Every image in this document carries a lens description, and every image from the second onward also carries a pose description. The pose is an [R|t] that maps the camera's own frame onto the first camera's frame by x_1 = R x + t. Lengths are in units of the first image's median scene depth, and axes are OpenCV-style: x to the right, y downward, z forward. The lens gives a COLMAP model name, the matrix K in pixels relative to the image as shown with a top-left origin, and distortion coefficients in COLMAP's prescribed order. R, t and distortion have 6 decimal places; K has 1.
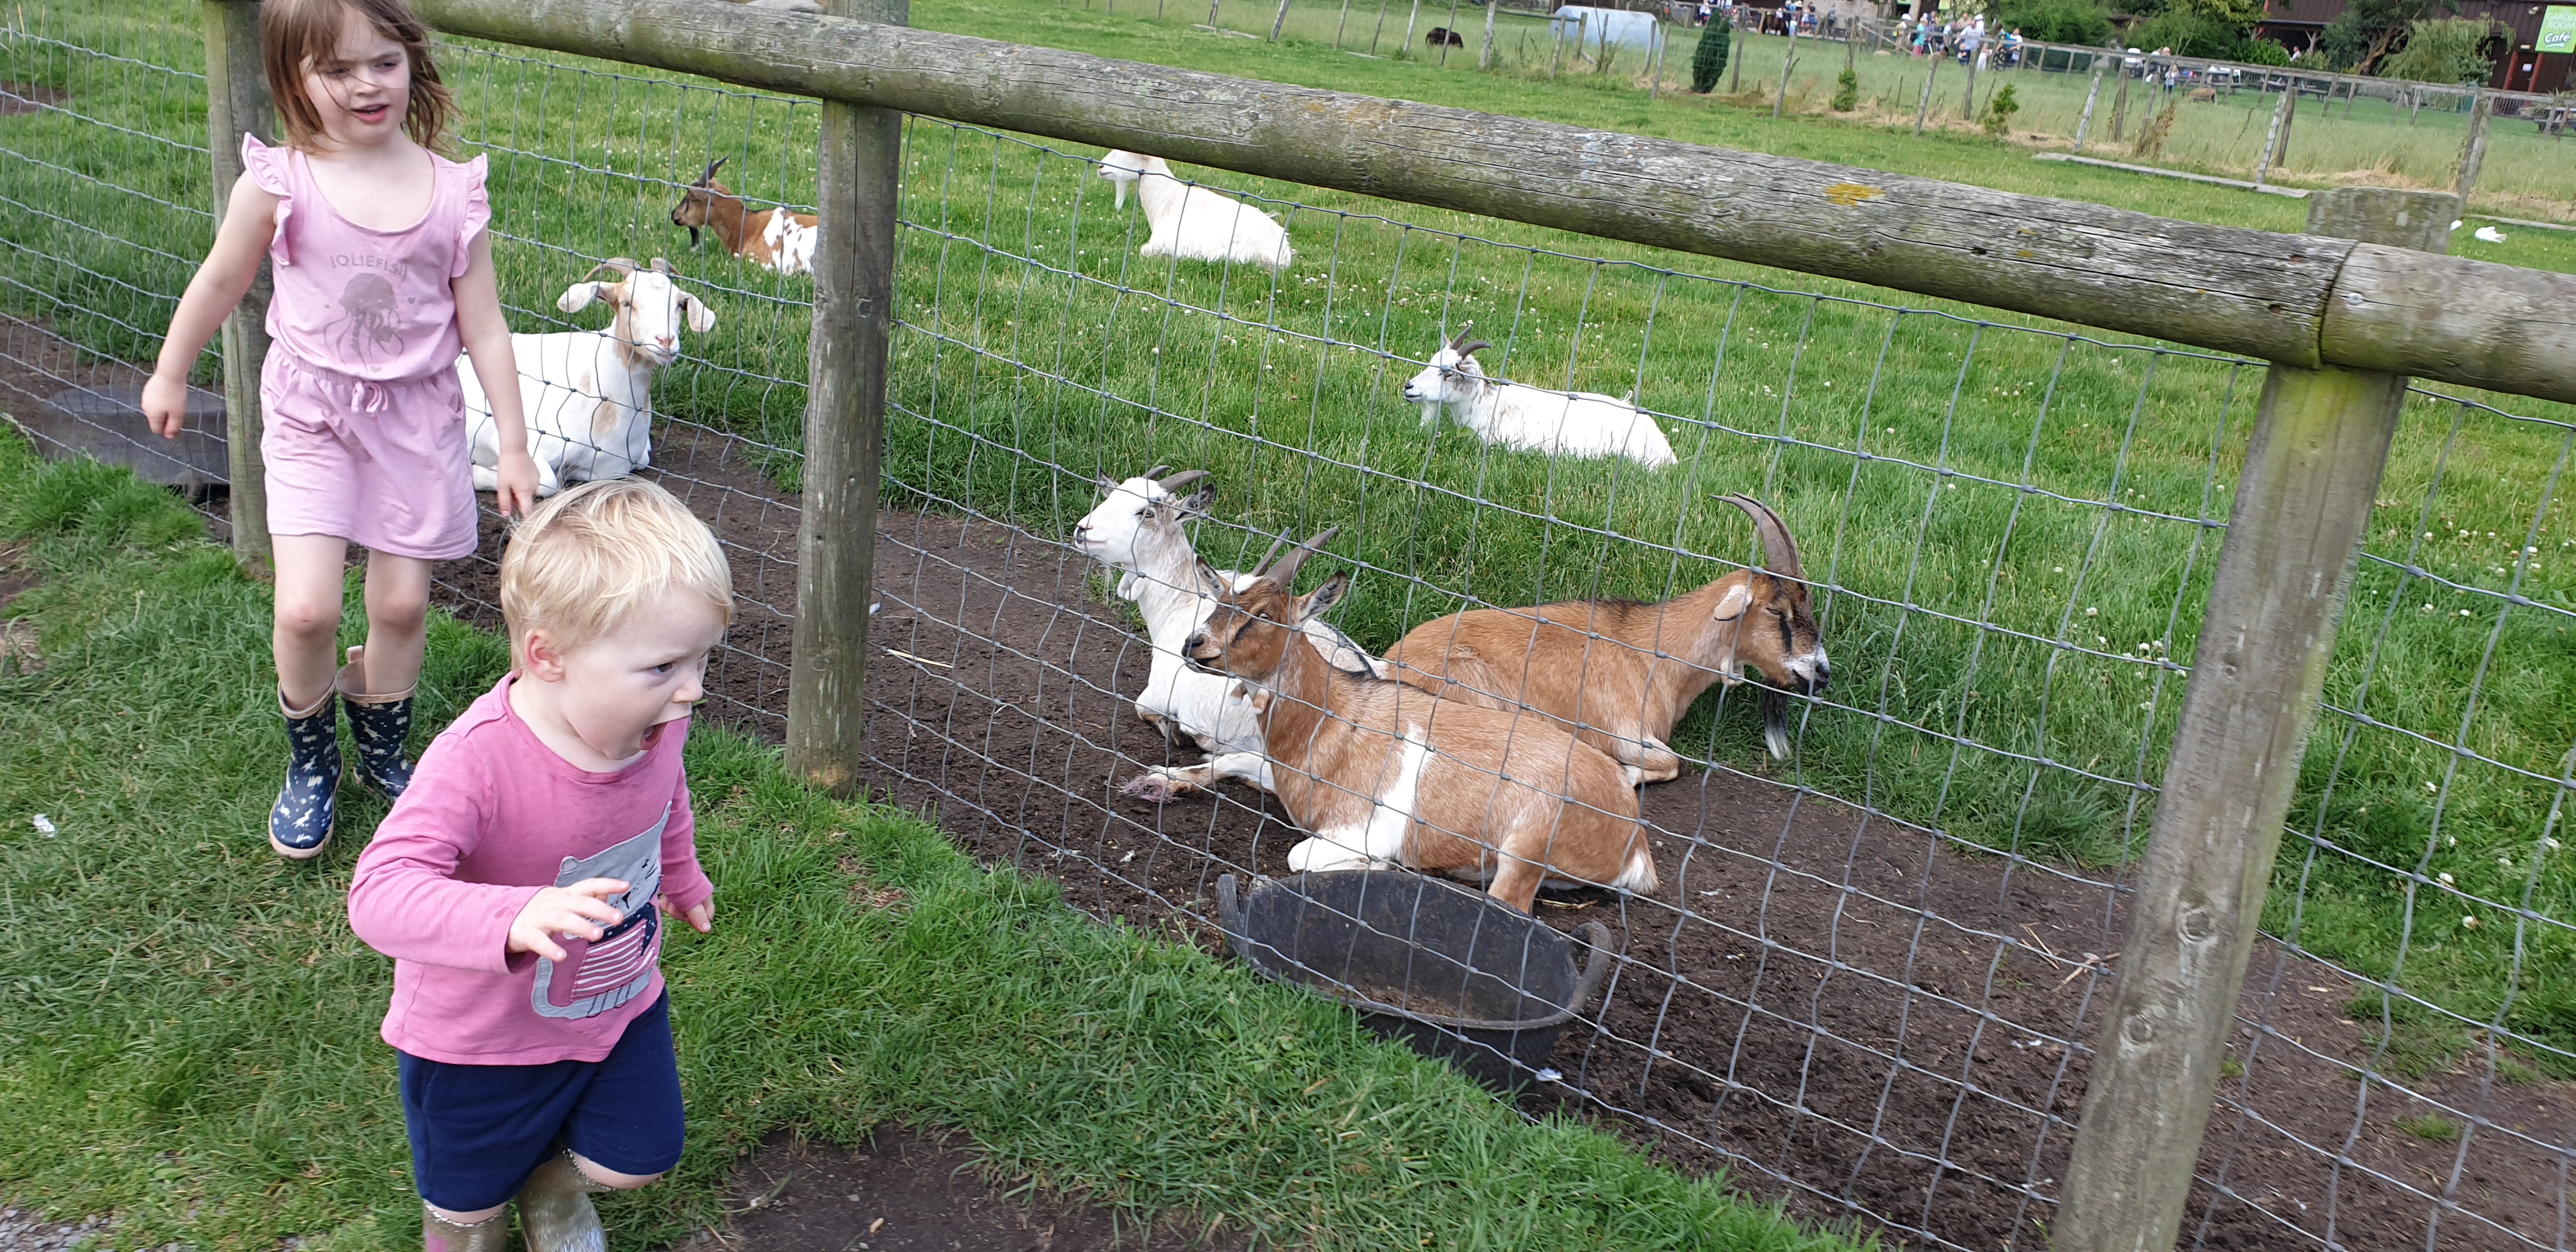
lens RADIAL K [[1904.3, 0, 1284.2], [0, 1904.3, 649.6], [0, 0, 1]] dist [-0.048438, 0.053384]
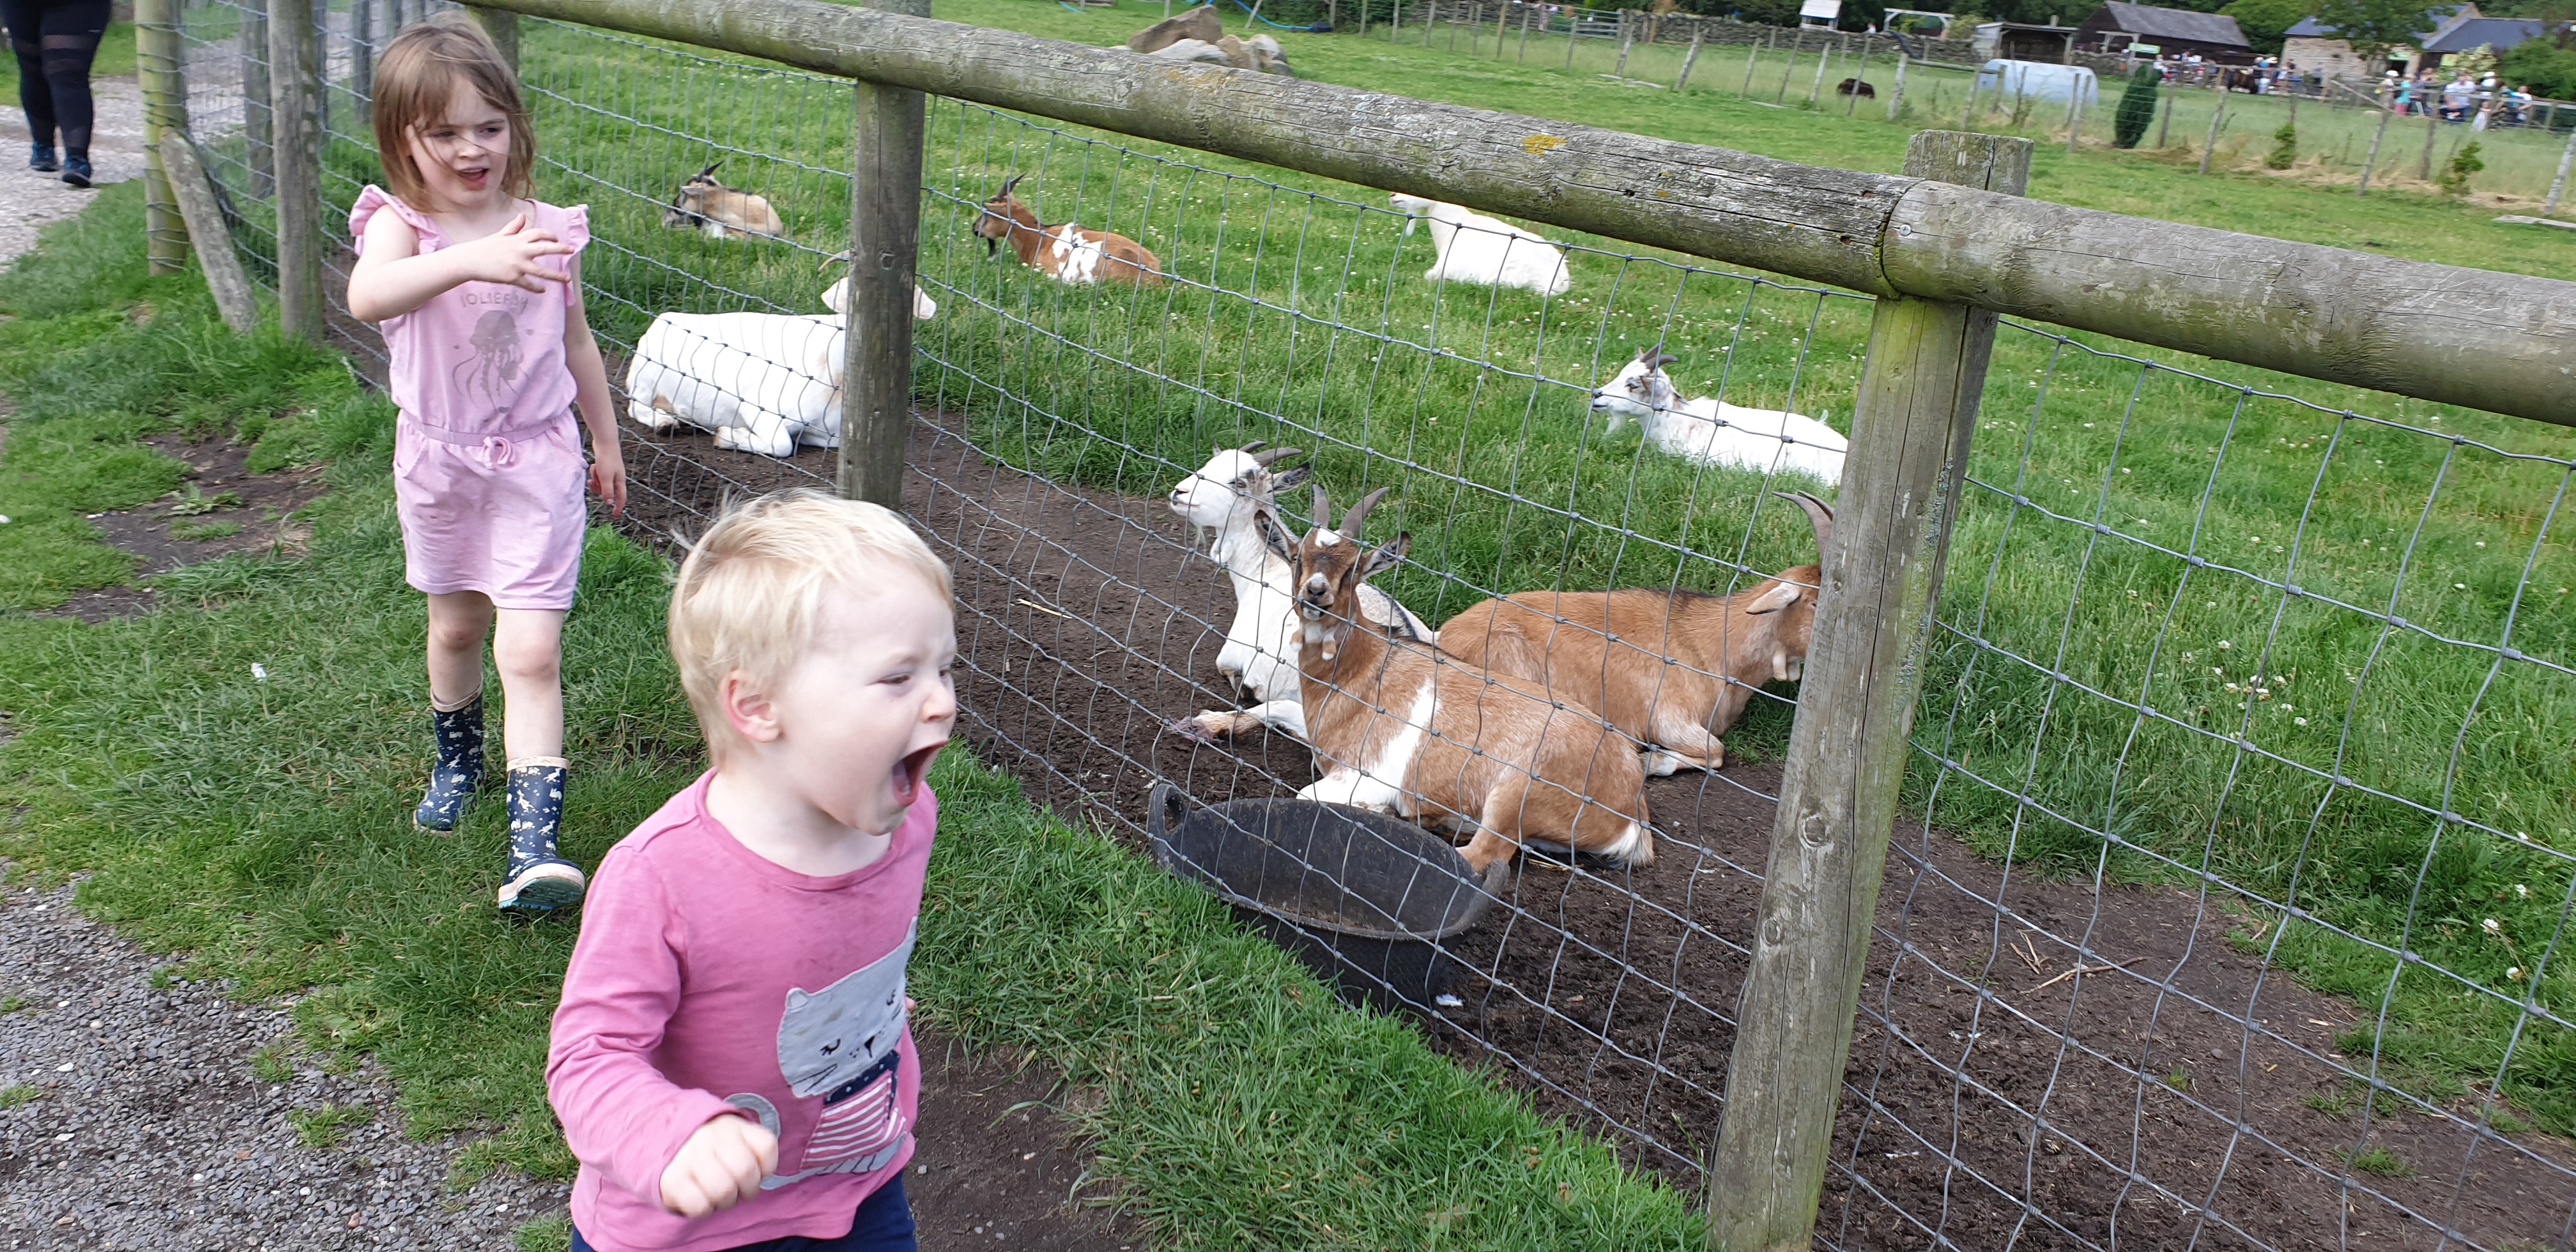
lens RADIAL K [[1903.2, 0, 1288.4], [0, 1903.2, 617.3], [0, 0, 1]] dist [-0.046251, 0.060556]
pose [[0.976803, 0.066171, -0.203660, 0.252874], [-0.074271, 0.996712, -0.032380, 0.051926], [0.200848, 0.046755, 0.978506, -0.062795]]
